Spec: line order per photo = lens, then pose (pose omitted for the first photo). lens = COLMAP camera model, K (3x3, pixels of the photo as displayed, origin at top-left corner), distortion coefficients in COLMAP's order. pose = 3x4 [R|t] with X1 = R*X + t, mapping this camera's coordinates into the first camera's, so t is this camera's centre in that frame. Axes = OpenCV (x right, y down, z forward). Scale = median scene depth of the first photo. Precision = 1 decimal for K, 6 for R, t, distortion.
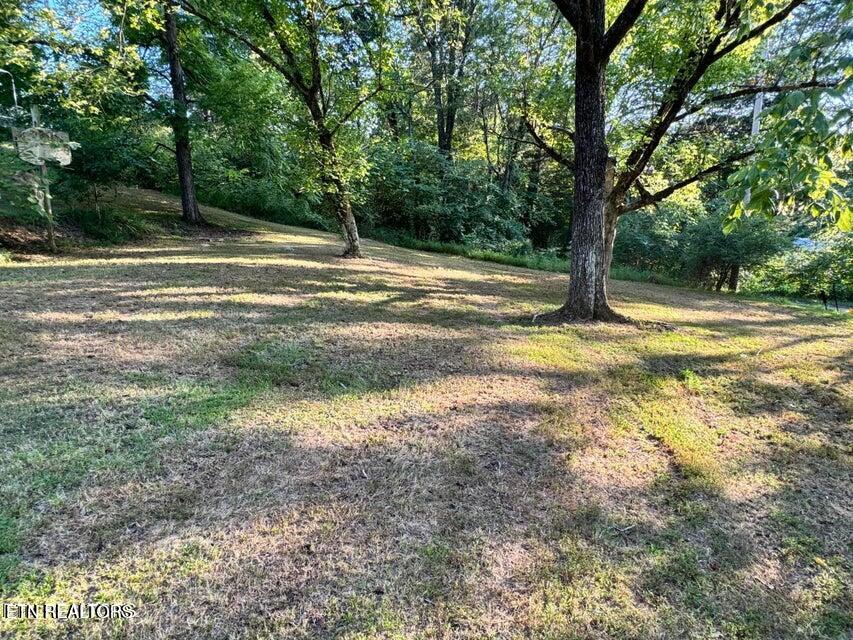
lens RADIAL K [[470.8, 0, 427.6], [0, 470.8, 323.9], [0, 0, 1]] dist [-0.006272, 0.001796]
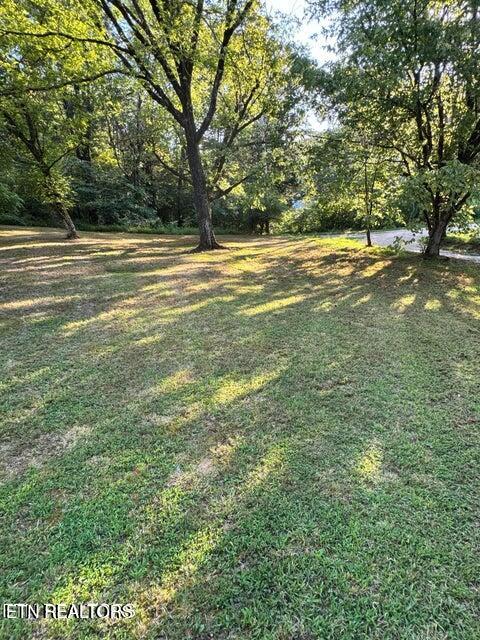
lens RADIAL K [[353.3, 0, 244.4], [0, 353.3, 315.4], [0, 0, 1]] dist [-0.006272, 0.001796]
pose [[0.877982, -0.217487, 0.426434, -0.222291], [0.174828, 0.974979, 0.137300, 0.064843], [-0.445625, -0.045994, 0.894037, -0.452216]]
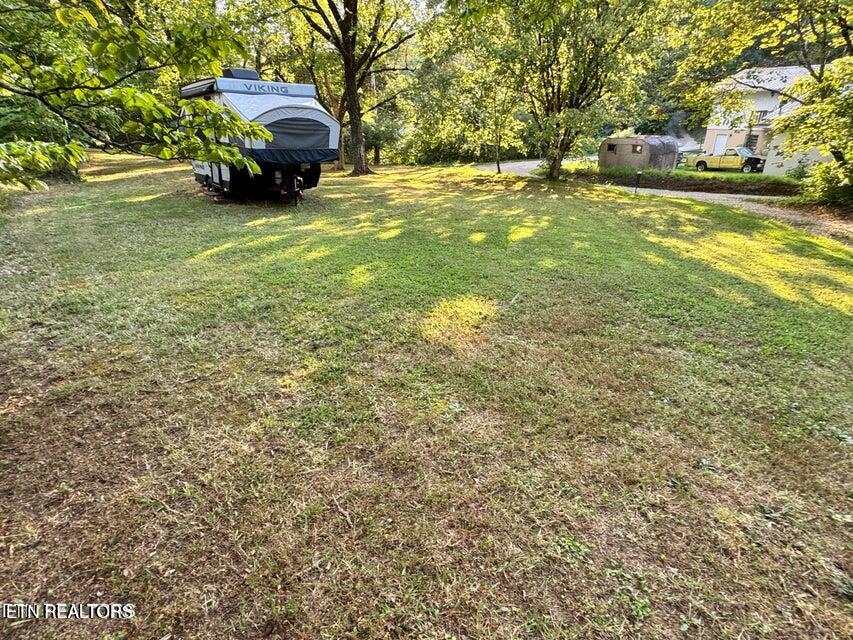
lens RADIAL K [[470.8, 0, 421.2], [0, 470.8, 319.1], [0, 0, 1]] dist [-0.006272, 0.001796]
pose [[0.718518, -0.301147, 0.626931, -0.841347], [0.172433, 0.950389, 0.258897, 0.087063], [-0.673794, -0.077919, 0.734799, -0.749802]]
